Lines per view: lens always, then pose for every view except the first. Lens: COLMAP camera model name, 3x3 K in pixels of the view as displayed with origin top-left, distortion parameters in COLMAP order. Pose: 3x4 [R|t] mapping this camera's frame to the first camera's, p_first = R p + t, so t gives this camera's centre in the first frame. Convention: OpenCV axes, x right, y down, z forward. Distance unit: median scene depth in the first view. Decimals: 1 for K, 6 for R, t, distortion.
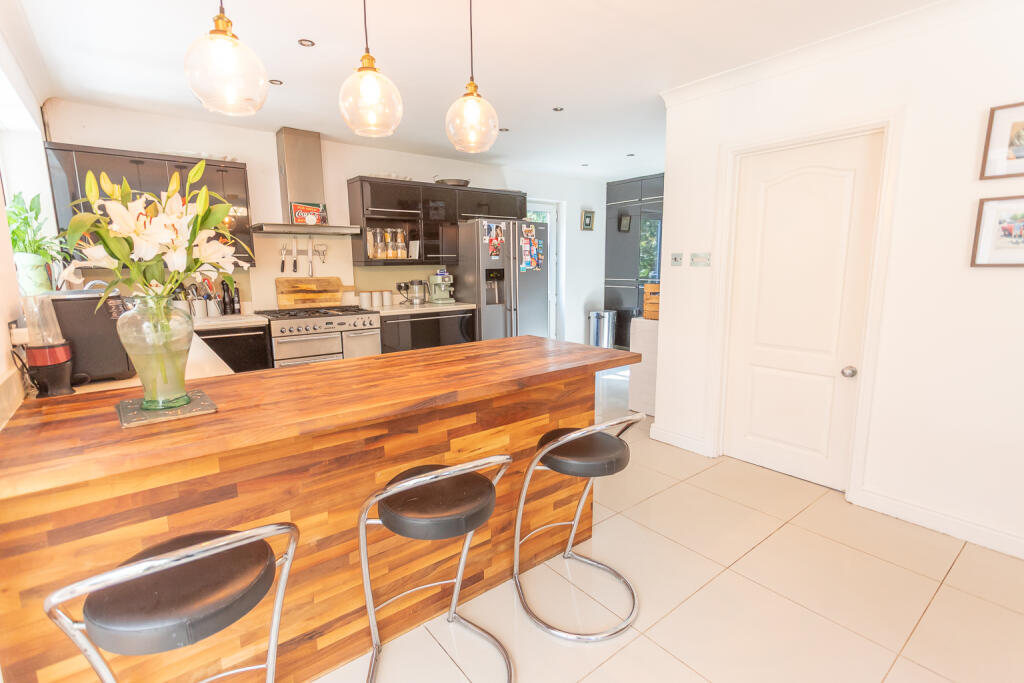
lens RADIAL K [[483.2, 0, 507.7], [0, 483.2, 342.8], [0, 0, 1]] dist [-0.001155, -0.000490]
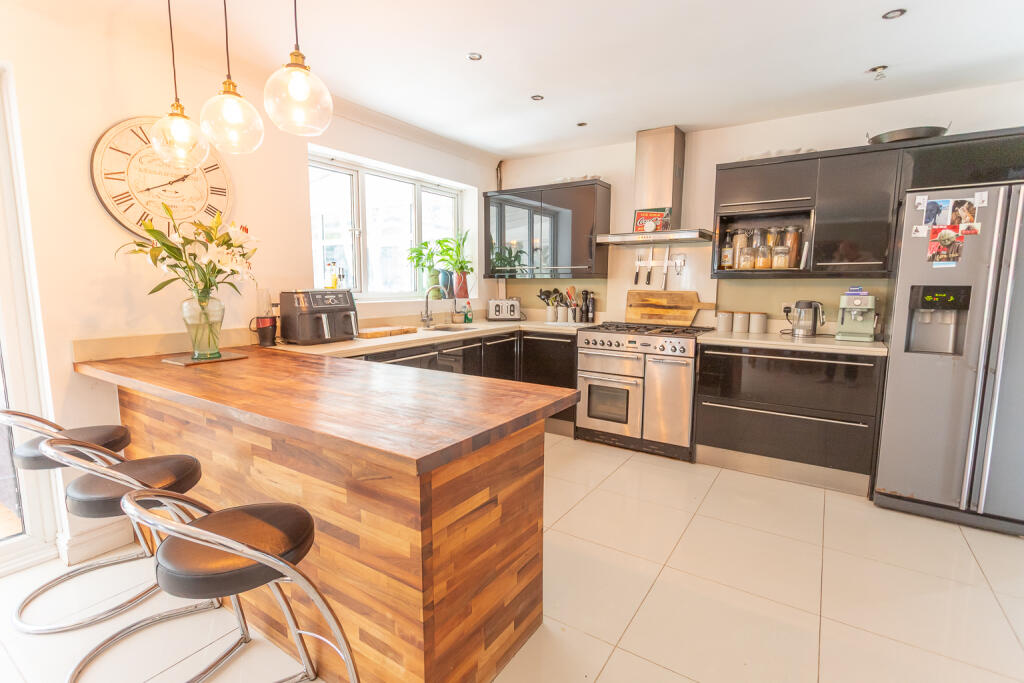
lens RADIAL K [[483.2, 0, 508.0], [0, 483.2, 341.1], [0, 0, 1]] dist [-0.001155, -0.000490]
pose [[0.306625, 0.127349, -0.943273, 0.347902], [-0.160248, 0.983770, 0.080725, -0.067870], [0.938244, 0.126405, 0.322056, 0.438928]]
